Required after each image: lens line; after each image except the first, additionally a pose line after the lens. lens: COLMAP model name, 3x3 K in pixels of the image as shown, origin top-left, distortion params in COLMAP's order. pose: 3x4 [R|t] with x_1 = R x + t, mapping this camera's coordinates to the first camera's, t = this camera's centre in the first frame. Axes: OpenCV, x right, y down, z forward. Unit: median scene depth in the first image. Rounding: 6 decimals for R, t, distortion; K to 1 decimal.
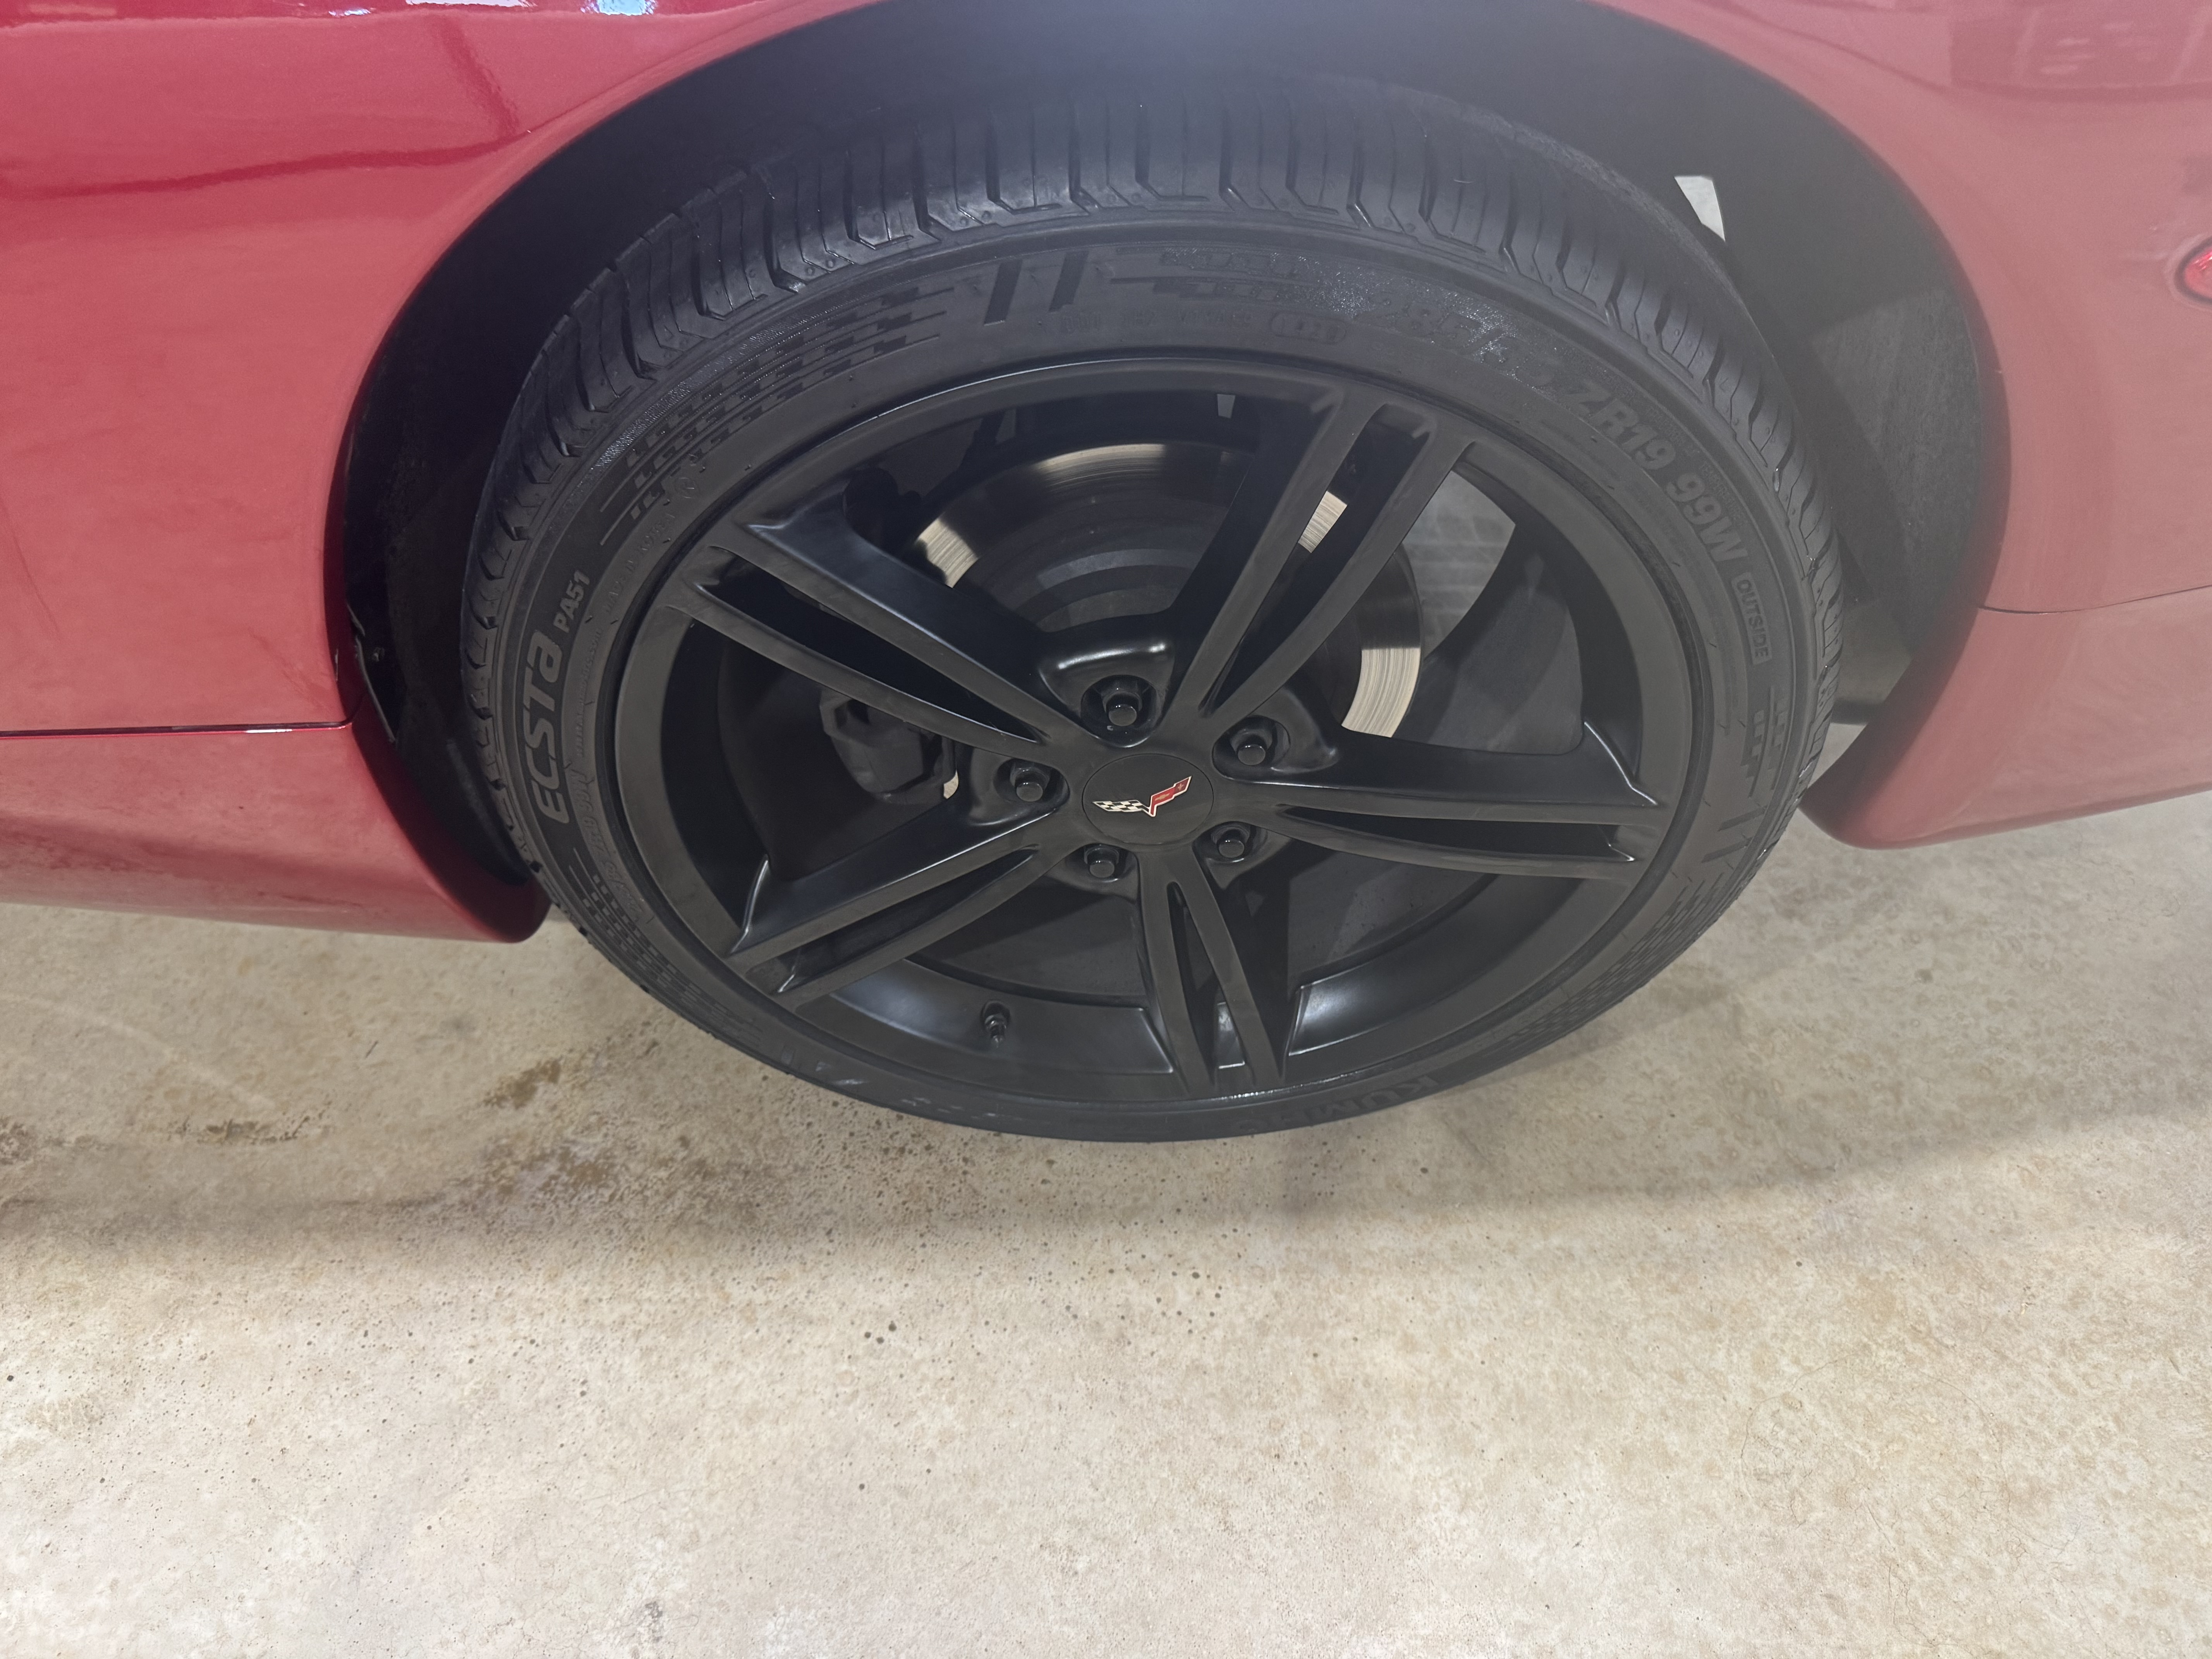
lens RADIAL K [[1600.7, 0, 1071.2], [0, 1600.7, 840.5], [0, 0, 1]] dist [-0.007710, 0.007040]
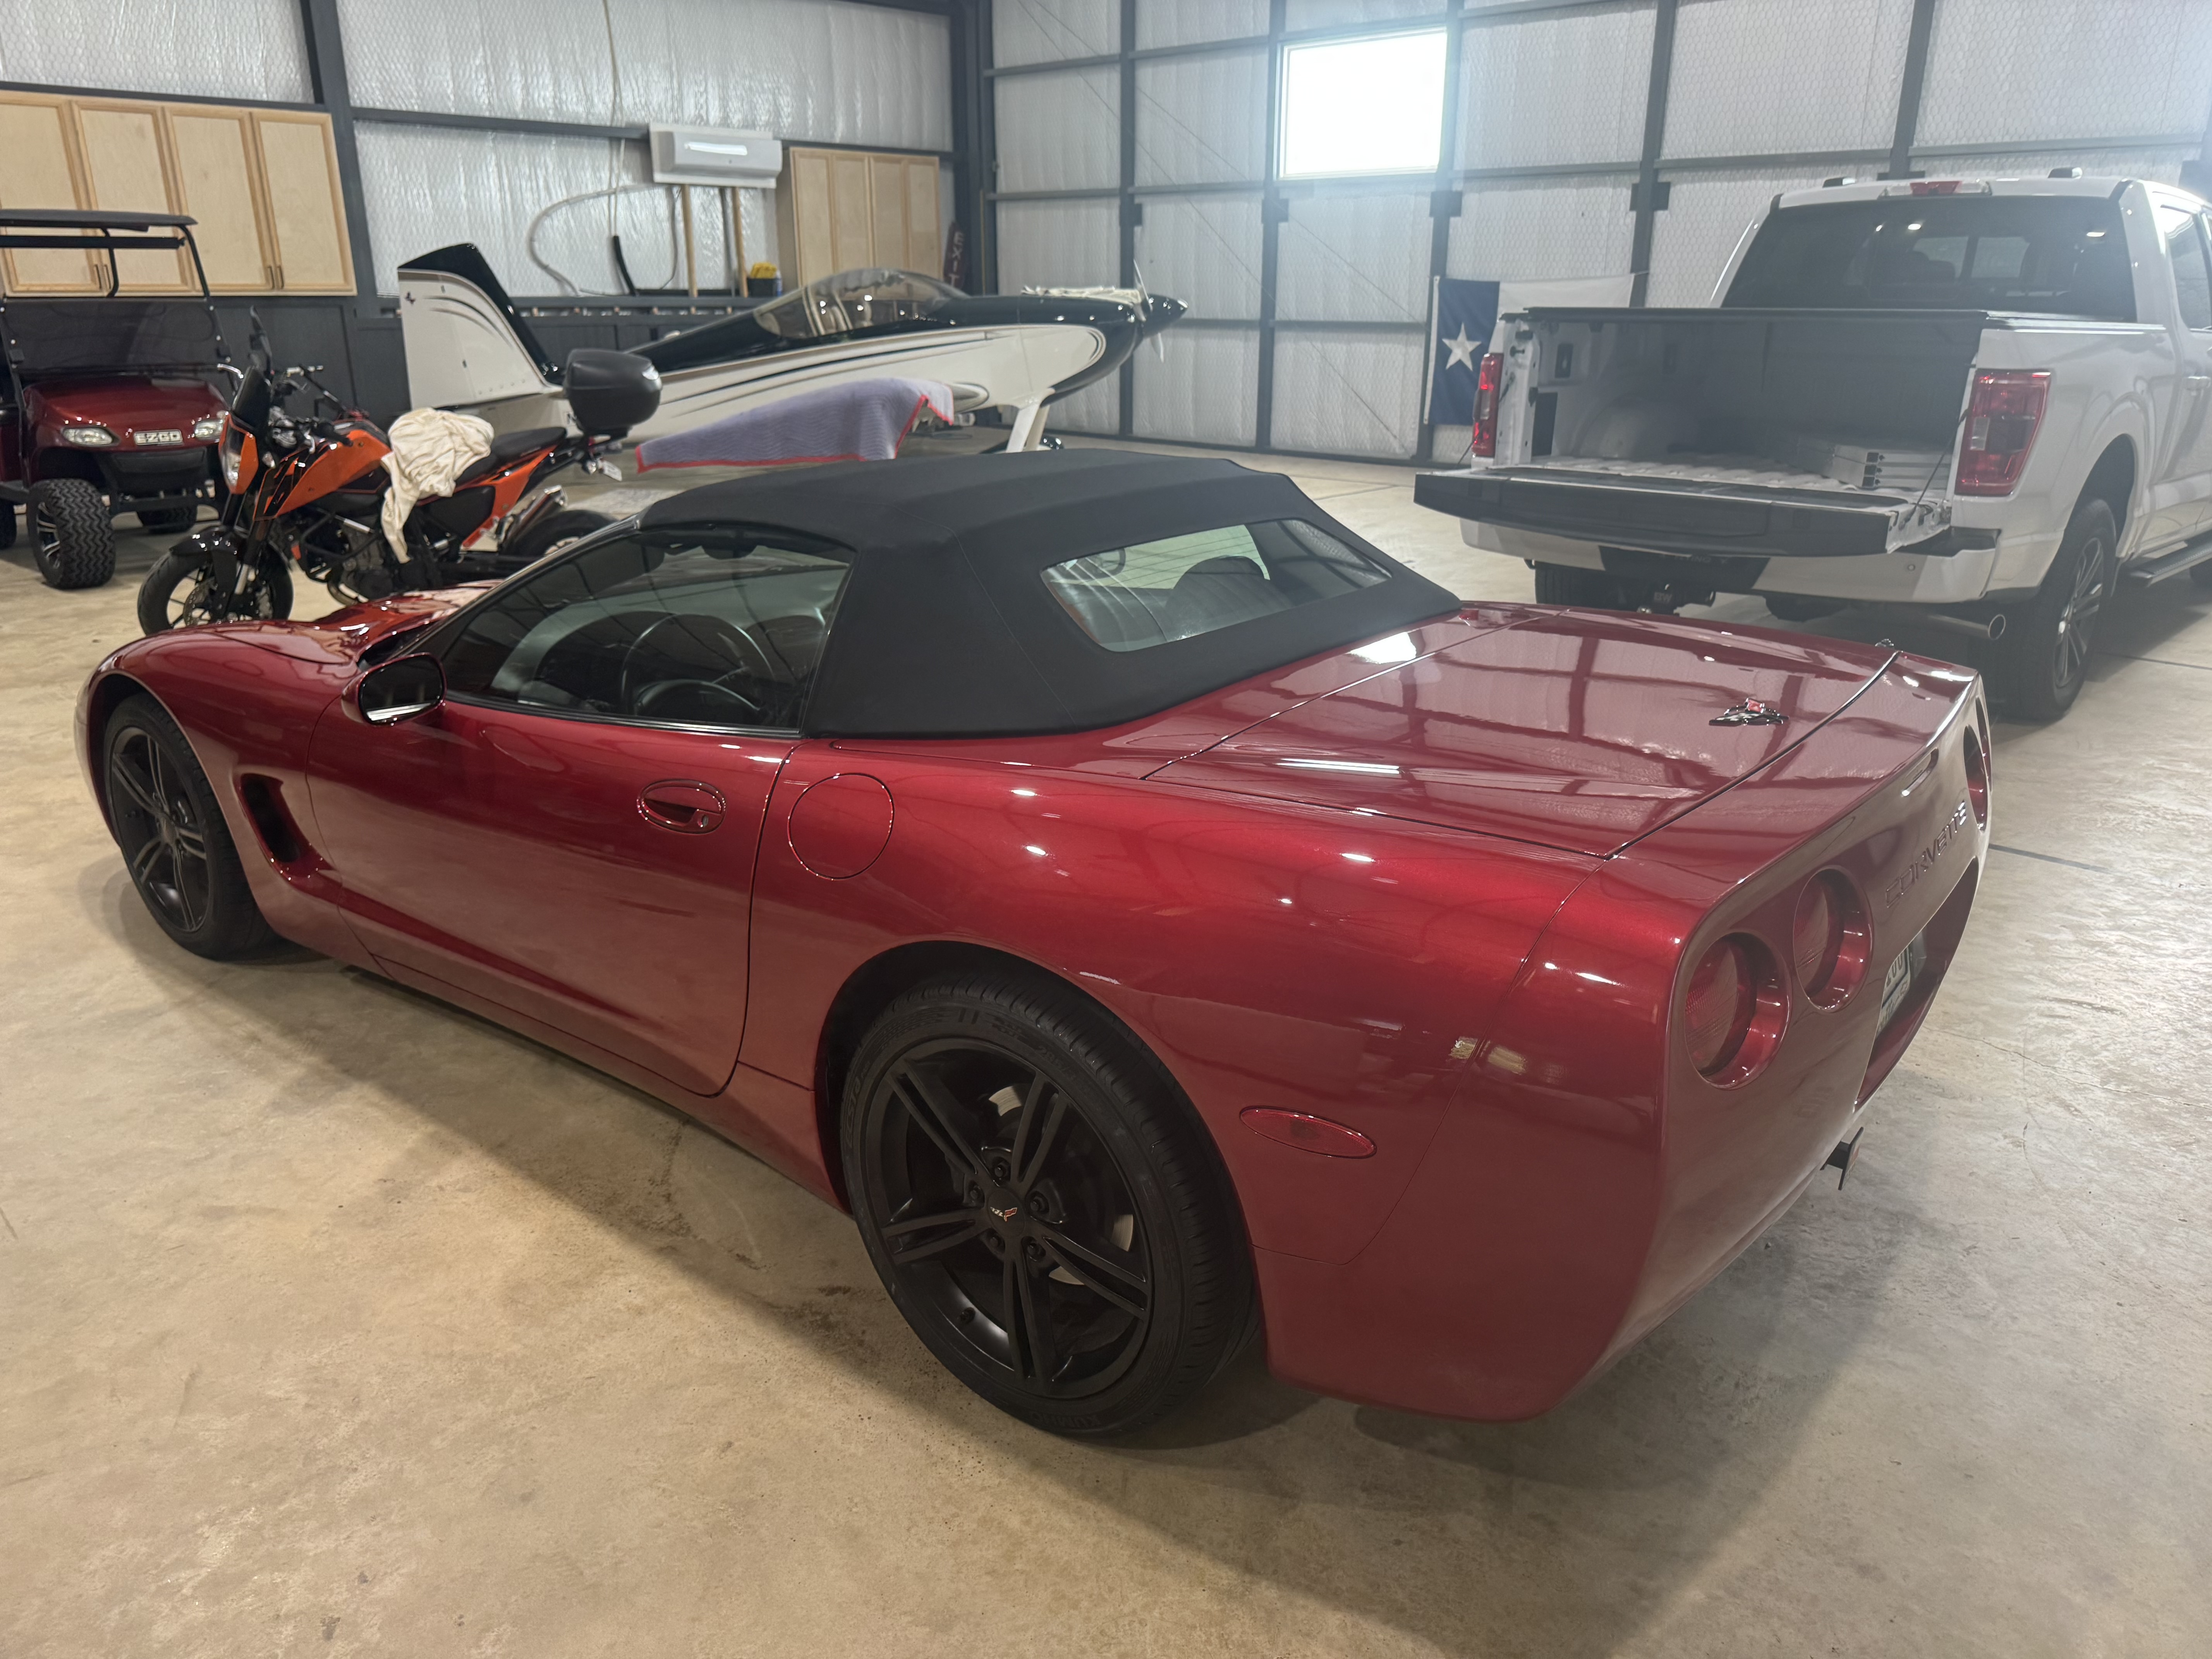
lens RADIAL K [[1529.0, 0, 1106.0], [0, 1529.0, 829.5], [0, 0, 1]] dist [0.123349, -0.119806]
pose [[0.787059, 0.203433, -0.582369, 1.316729], [-0.464946, 0.816073, -0.343294, 0.217467], [0.405418, 0.540963, 0.736882, -1.023372]]
